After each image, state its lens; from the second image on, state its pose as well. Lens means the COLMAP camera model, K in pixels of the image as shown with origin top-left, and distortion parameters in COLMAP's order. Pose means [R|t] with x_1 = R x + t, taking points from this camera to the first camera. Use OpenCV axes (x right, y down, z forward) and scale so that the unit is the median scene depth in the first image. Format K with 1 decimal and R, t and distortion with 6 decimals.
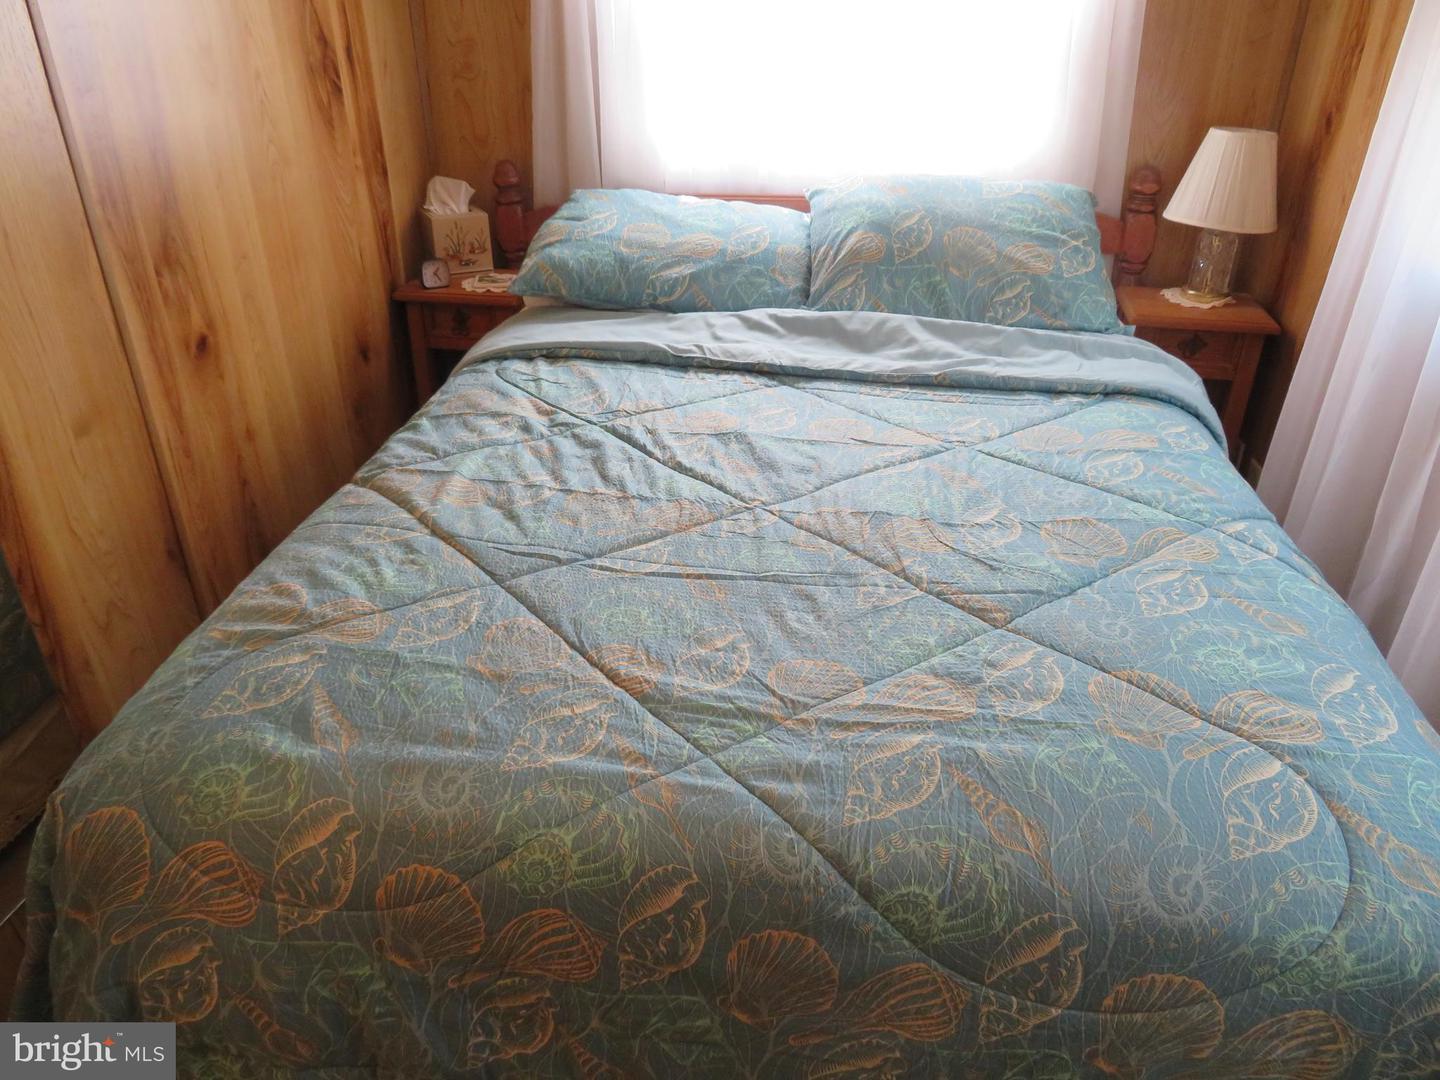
lens RADIAL K [[1029.1, 0, 720.9], [0, 1029.1, 538.1], [0, 0, 1]] dist [-0.007426, 0.002865]
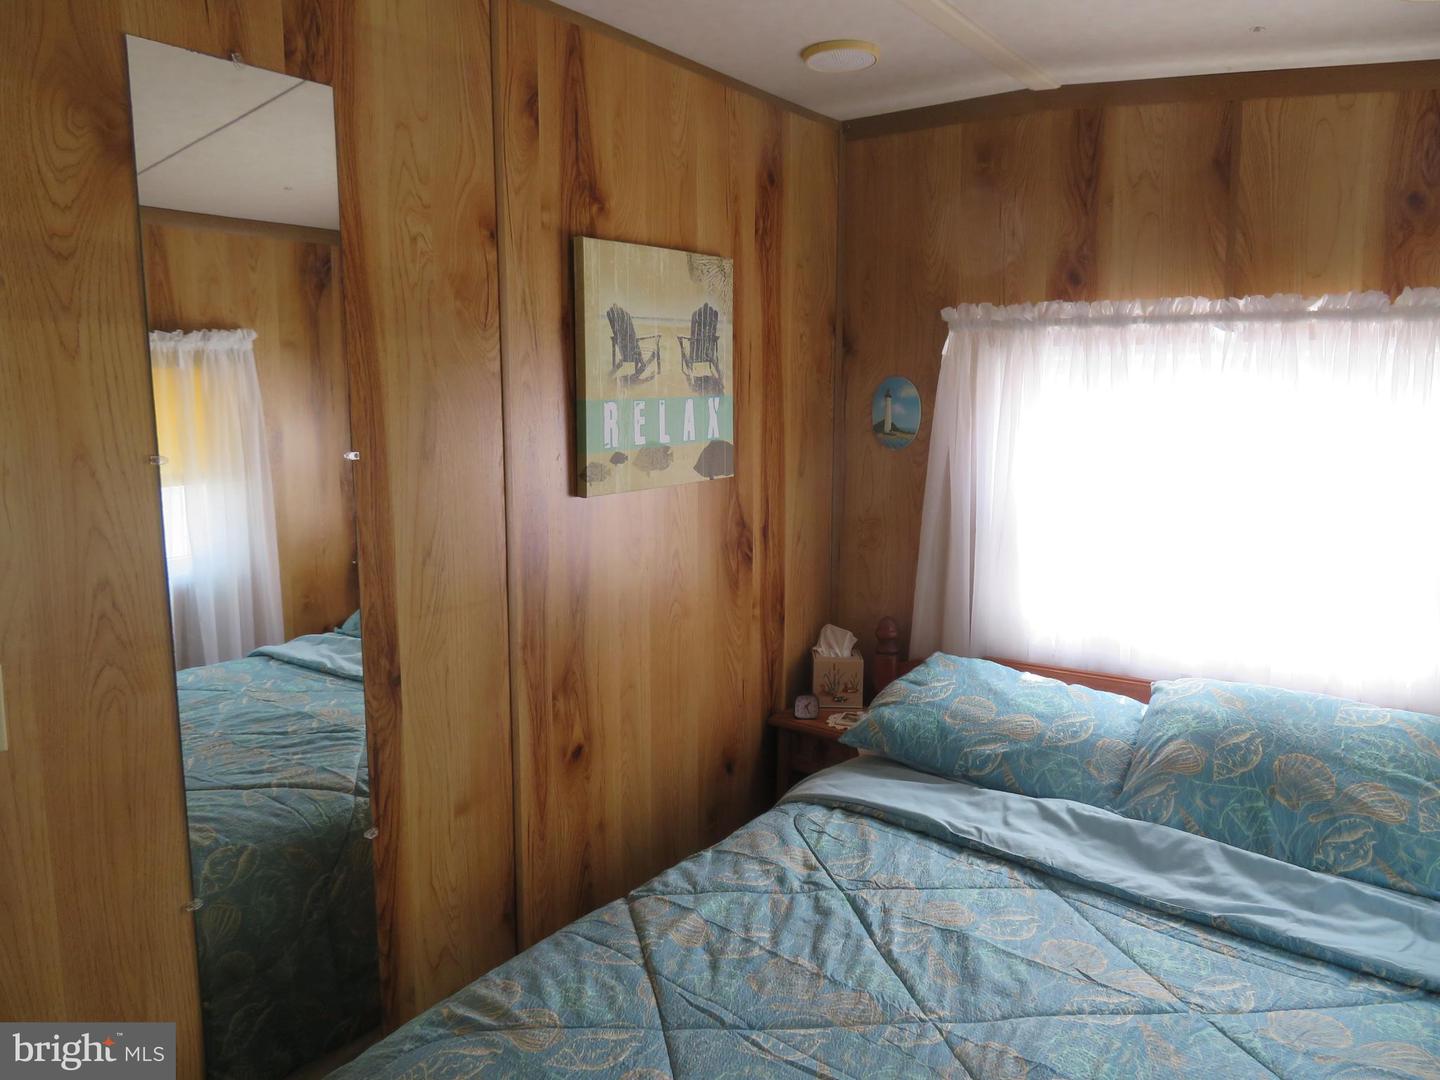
lens RADIAL K [[1029.1, 0, 712.3], [0, 1029.1, 544.2], [0, 0, 1]] dist [-0.007426, 0.002865]
pose [[0.872236, 0.070896, -0.483920, 0.219984], [-0.235459, 0.928099, -0.288430, -0.089552], [0.428677, 0.365522, 0.826214, -0.073386]]
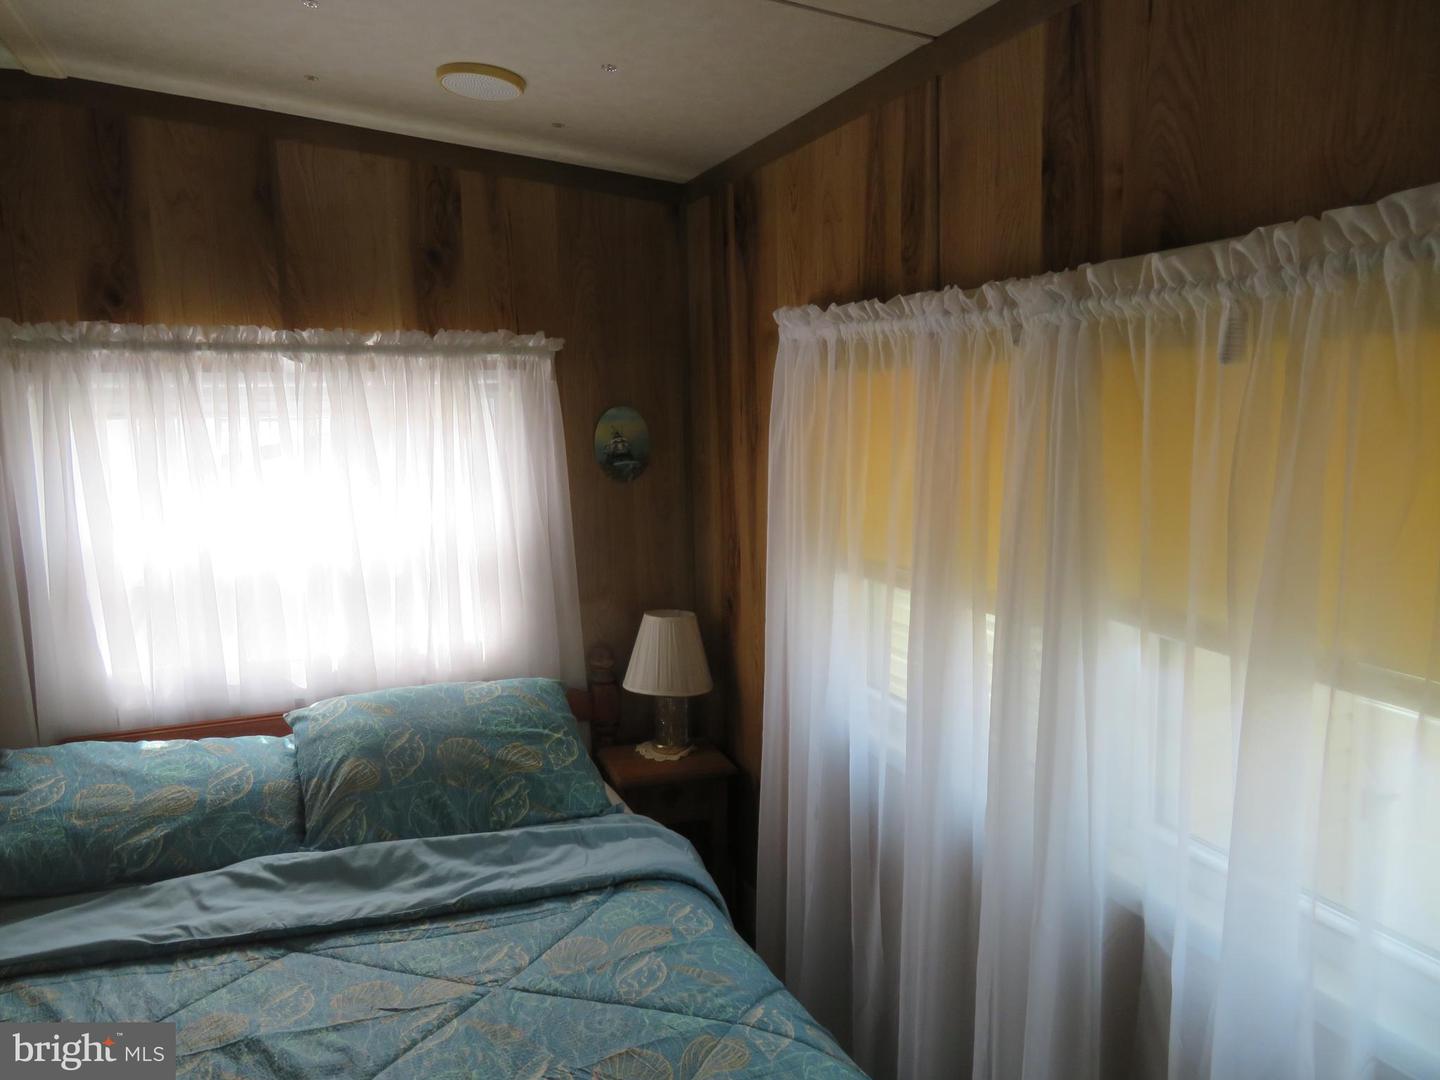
lens RADIAL K [[1029.1, 0, 717.1], [0, 1029.1, 540.3], [0, 0, 1]] dist [-0.007426, 0.002865]
pose [[0.874796, -0.077600, 0.478236, -0.017186], [0.248568, 0.919163, -0.305537, -0.105150], [-0.415867, 0.386157, 0.823370, -0.062924]]
